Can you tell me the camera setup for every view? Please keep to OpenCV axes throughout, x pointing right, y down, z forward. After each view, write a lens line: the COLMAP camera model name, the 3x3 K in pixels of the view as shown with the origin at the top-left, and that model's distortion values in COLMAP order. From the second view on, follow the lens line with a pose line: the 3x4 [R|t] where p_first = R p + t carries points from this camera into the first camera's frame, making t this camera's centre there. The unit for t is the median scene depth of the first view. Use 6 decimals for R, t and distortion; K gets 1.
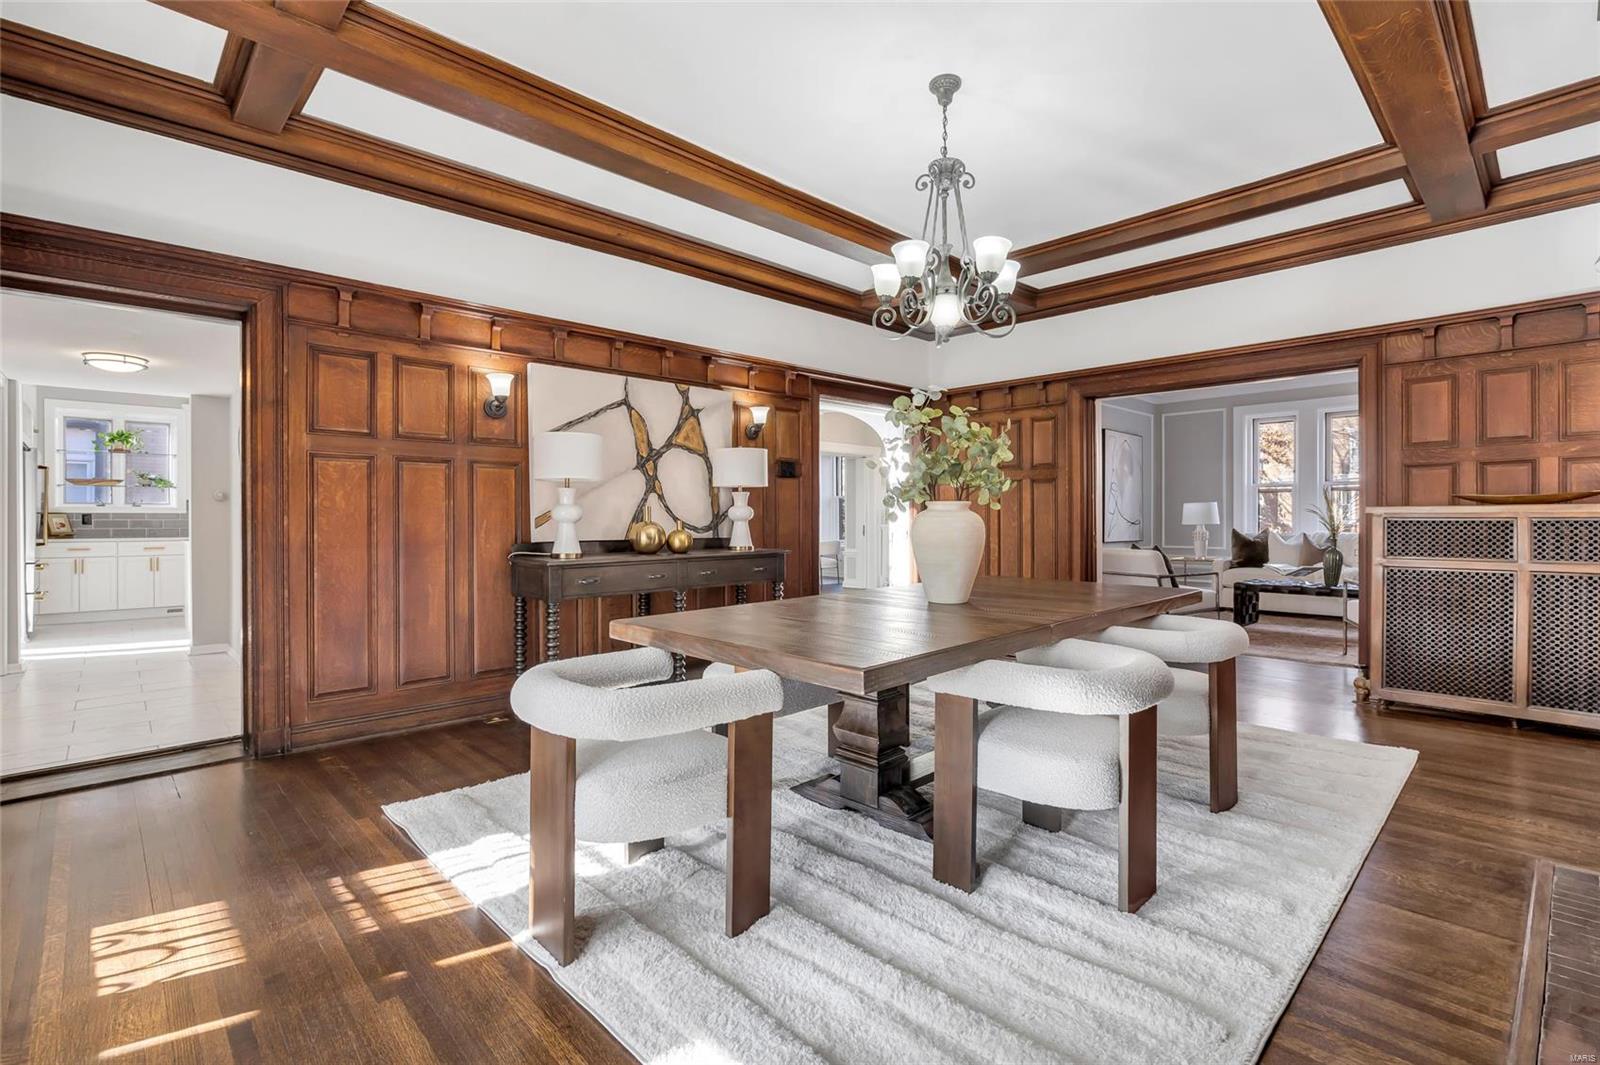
lens RADIAL K [[728.2, 0, 806.3], [0, 728.2, 527.5], [0, 0, 1]] dist [-0.003962, 0.001069]
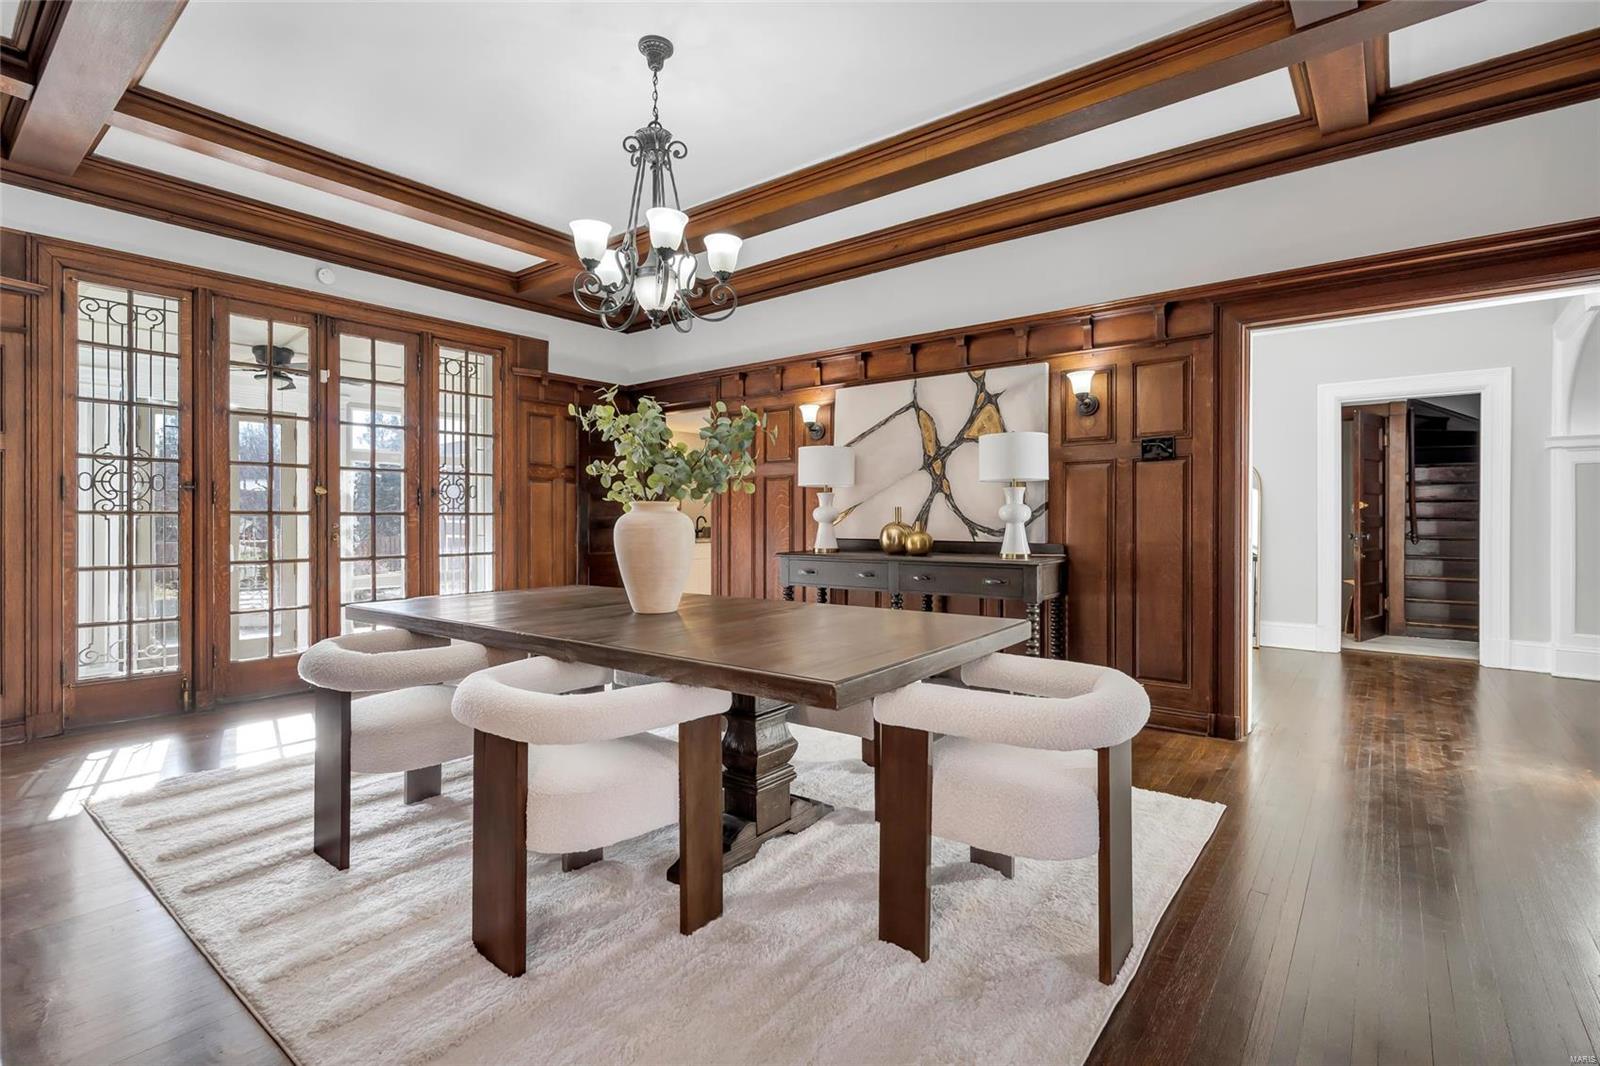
lens RADIAL K [[728.2, 0, 796.4], [0, 728.2, 517.2], [0, 0, 1]] dist [-0.003962, 0.001069]
pose [[0.141317, 0.001833, -0.989963, 0.715506], [-0.014712, 0.999892, -0.000248, -0.012343], [0.989855, 0.014600, 0.141328, 0.680239]]
